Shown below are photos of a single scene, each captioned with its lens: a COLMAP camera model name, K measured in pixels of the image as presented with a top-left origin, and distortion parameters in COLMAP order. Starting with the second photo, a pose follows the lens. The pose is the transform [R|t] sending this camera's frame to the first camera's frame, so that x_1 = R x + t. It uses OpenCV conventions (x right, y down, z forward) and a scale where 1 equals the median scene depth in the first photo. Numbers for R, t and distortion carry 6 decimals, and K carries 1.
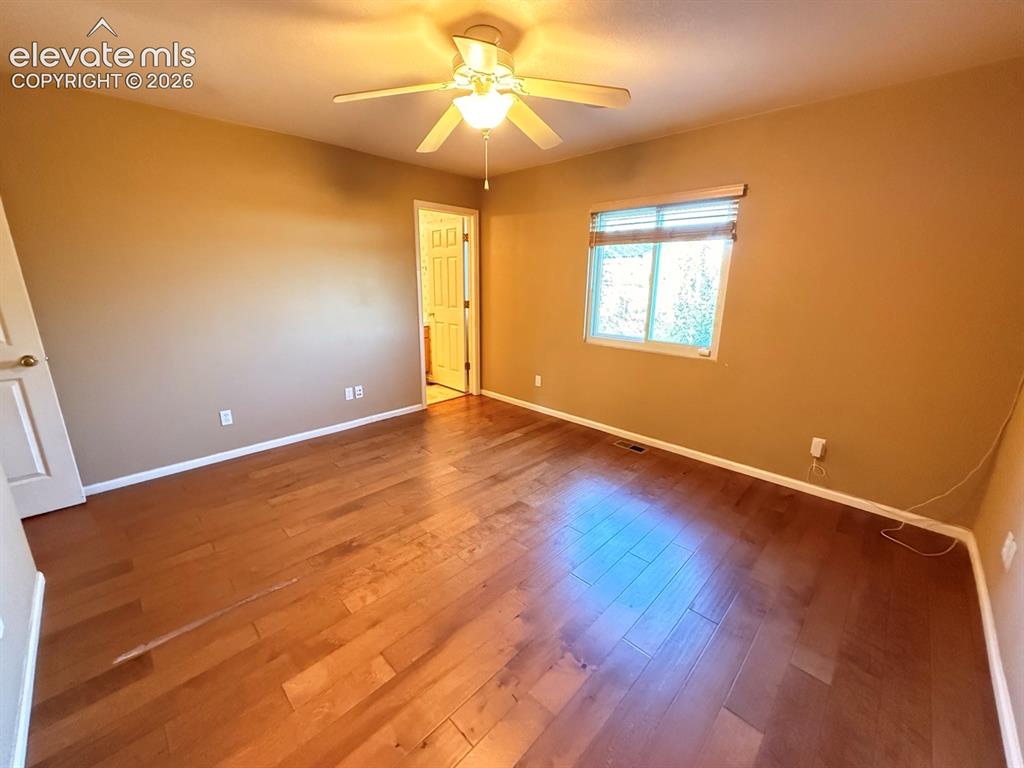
lens RADIAL K [[409.1, 0, 506.0], [0, 409.1, 379.9], [0, 0, 1]] dist [0.000617, 0.000304]
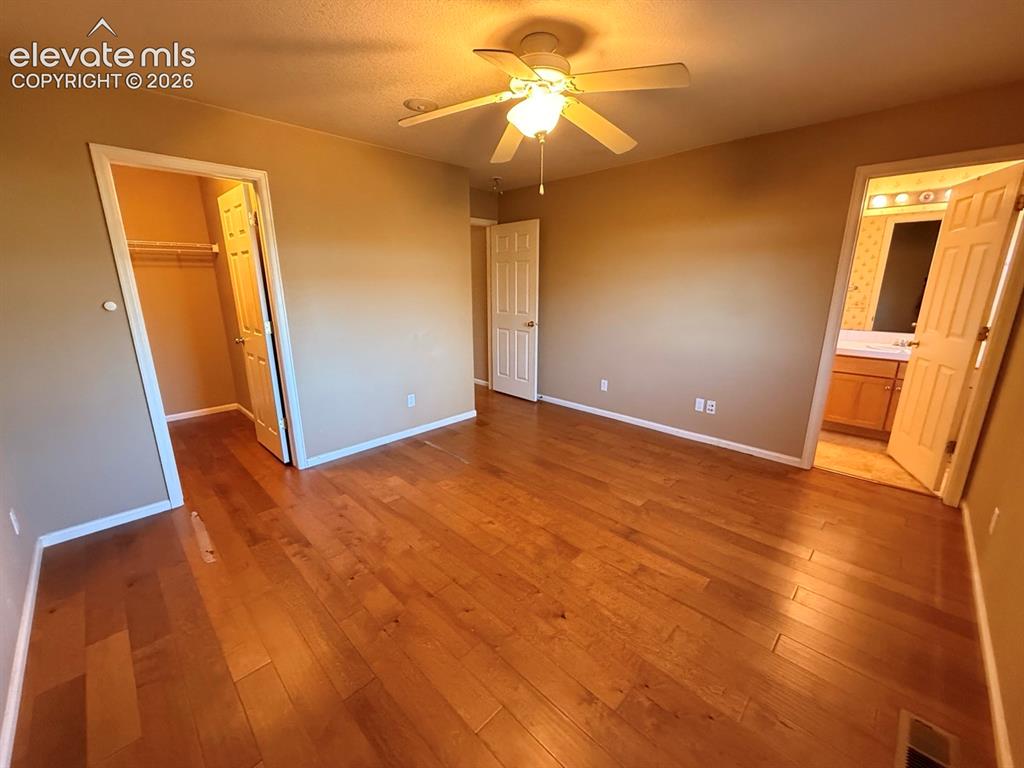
lens RADIAL K [[409.1, 0, 509.3], [0, 409.1, 383.3], [0, 0, 1]] dist [0.000617, 0.000304]
pose [[0.003583, 0.239335, -0.970930, 0.657670], [-0.241534, 0.942396, 0.231410, -0.158220], [0.970386, 0.233684, 0.061184, 0.626738]]
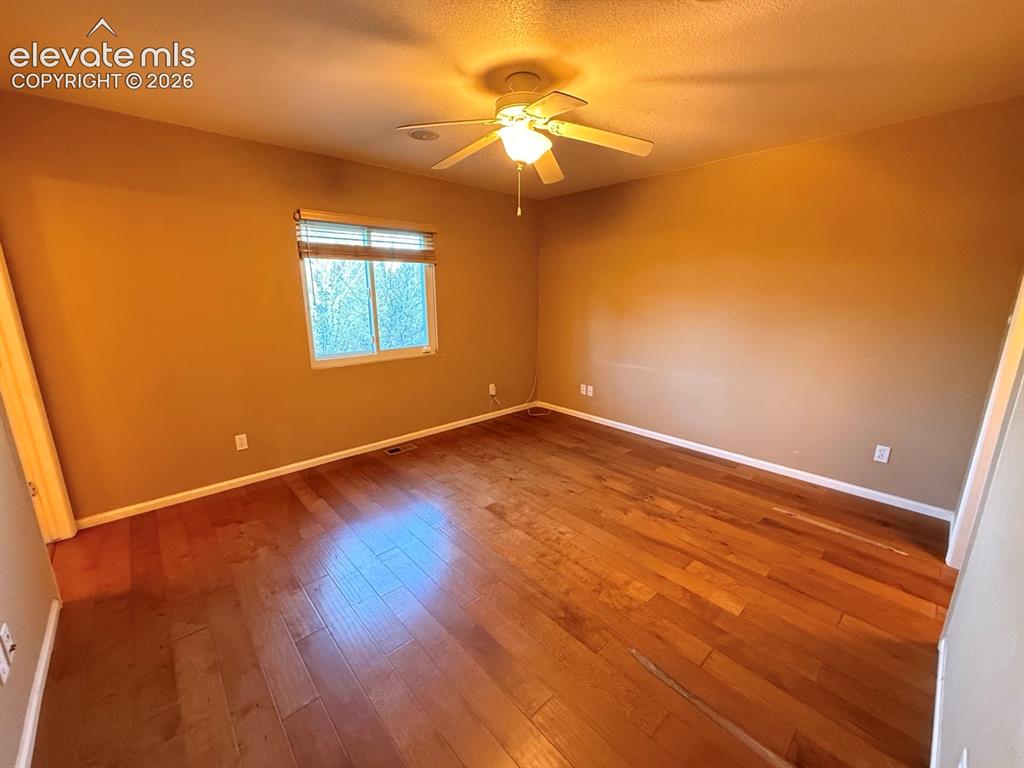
lens RADIAL K [[409.1, 0, 504.9], [0, 409.1, 383.6], [0, 0, 1]] dist [0.000617, 0.000304]
pose [[0.060038, -0.234355, 0.970295, -0.780858], [0.248061, 0.945058, 0.212910, -0.184052], [-0.966882, 0.227909, 0.114874, 0.654811]]
